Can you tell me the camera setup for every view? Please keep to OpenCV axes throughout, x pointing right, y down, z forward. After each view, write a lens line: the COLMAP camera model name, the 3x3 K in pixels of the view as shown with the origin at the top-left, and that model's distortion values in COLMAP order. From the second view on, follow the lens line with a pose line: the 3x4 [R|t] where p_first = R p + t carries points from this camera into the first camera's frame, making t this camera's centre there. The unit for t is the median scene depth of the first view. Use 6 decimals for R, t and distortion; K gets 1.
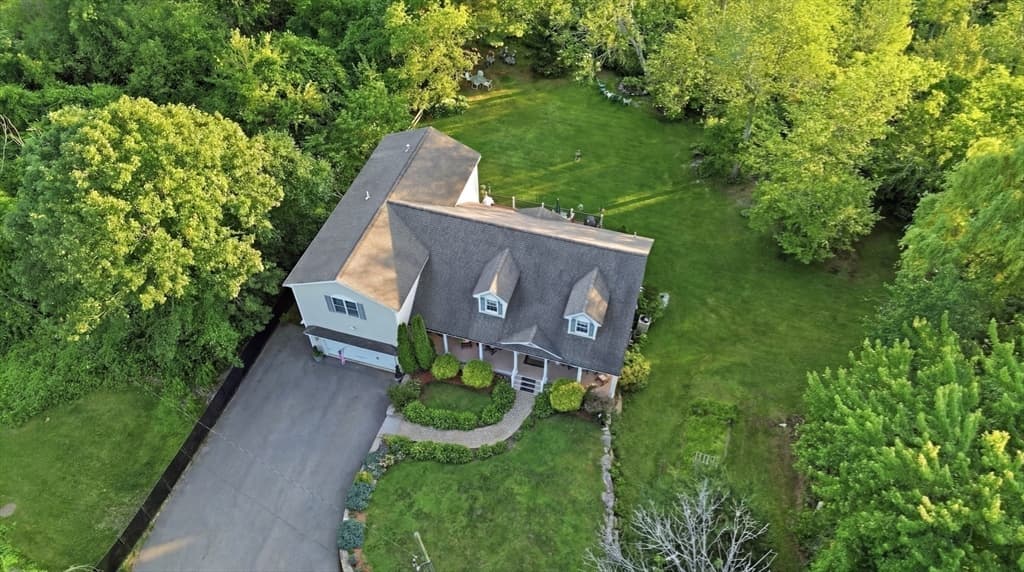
lens RADIAL K [[719.0, 0, 513.7], [0, 719.0, 282.6], [0, 0, 1]] dist [0.046860, -0.007200]
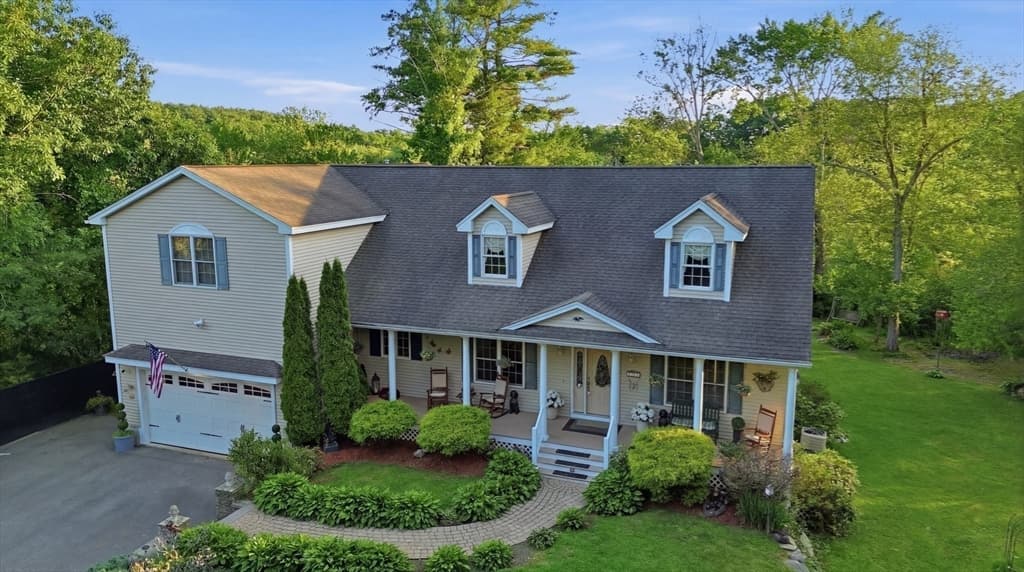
lens RADIAL K [[719.0, 0, 510.2], [0, 719.0, 284.2], [0, 0, 1]] dist [0.046860, -0.007200]
pose [[0.997741, 0.014260, -0.065648, 0.010478], [-0.052449, 0.775974, -0.628580, 0.338456], [0.041978, 0.630603, 0.774969, 0.637384]]
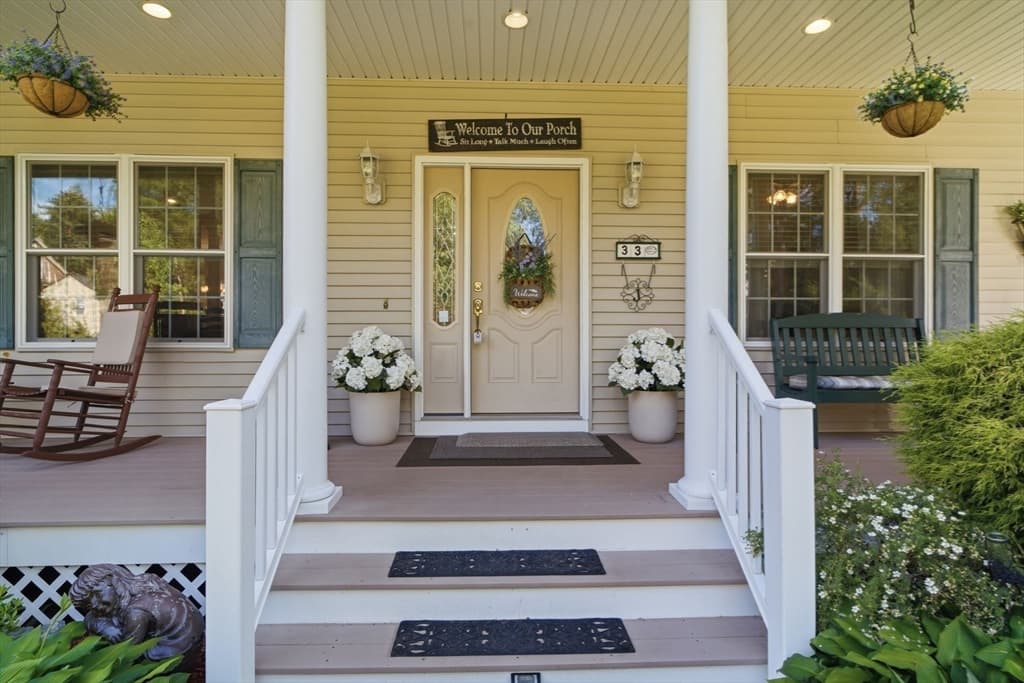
lens RADIAL K [[536.7, 0, 512.5], [0, 536.7, 344.4], [0, 0, 1]] dist [-0.019055, 0.001297]
pose [[0.941743, 0.005153, 0.336293, 0.004496], [0.250048, 0.657982, -0.710307, 0.165180], [-0.224935, 0.753016, 0.618361, 0.992600]]
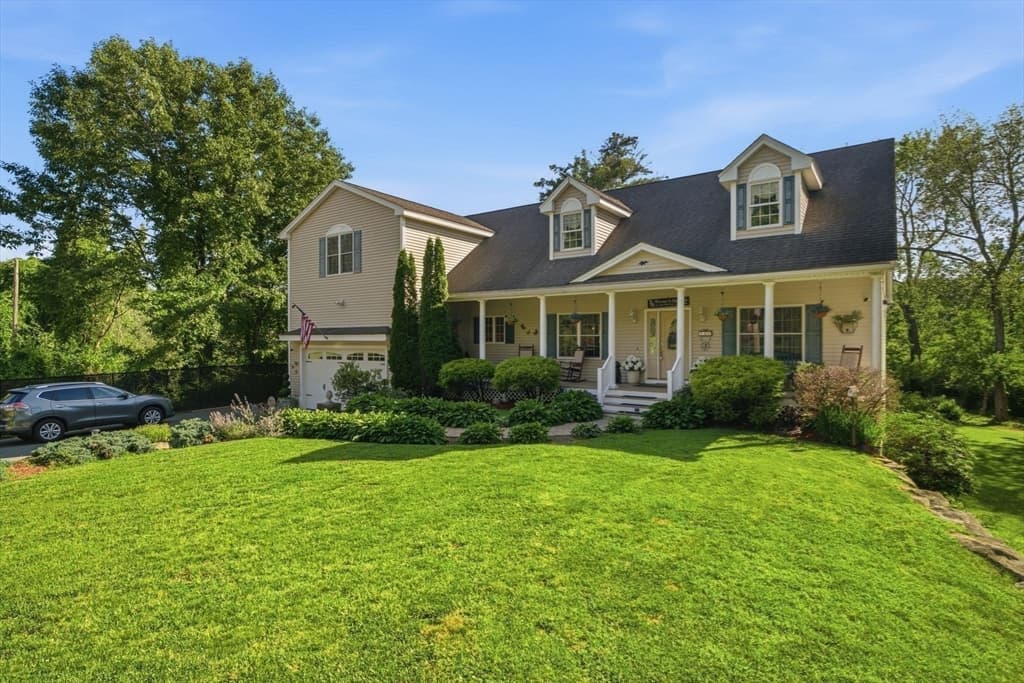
lens RADIAL K [[536.7, 0, 502.3], [0, 536.7, 347.6], [0, 0, 1]] dist [-0.019055, 0.001297]
pose [[0.944219, 0.007088, -0.329243, 0.049978], [-0.250785, 0.663461, -0.704930, 0.373795], [0.213443, 0.748177, 0.628230, 0.795543]]
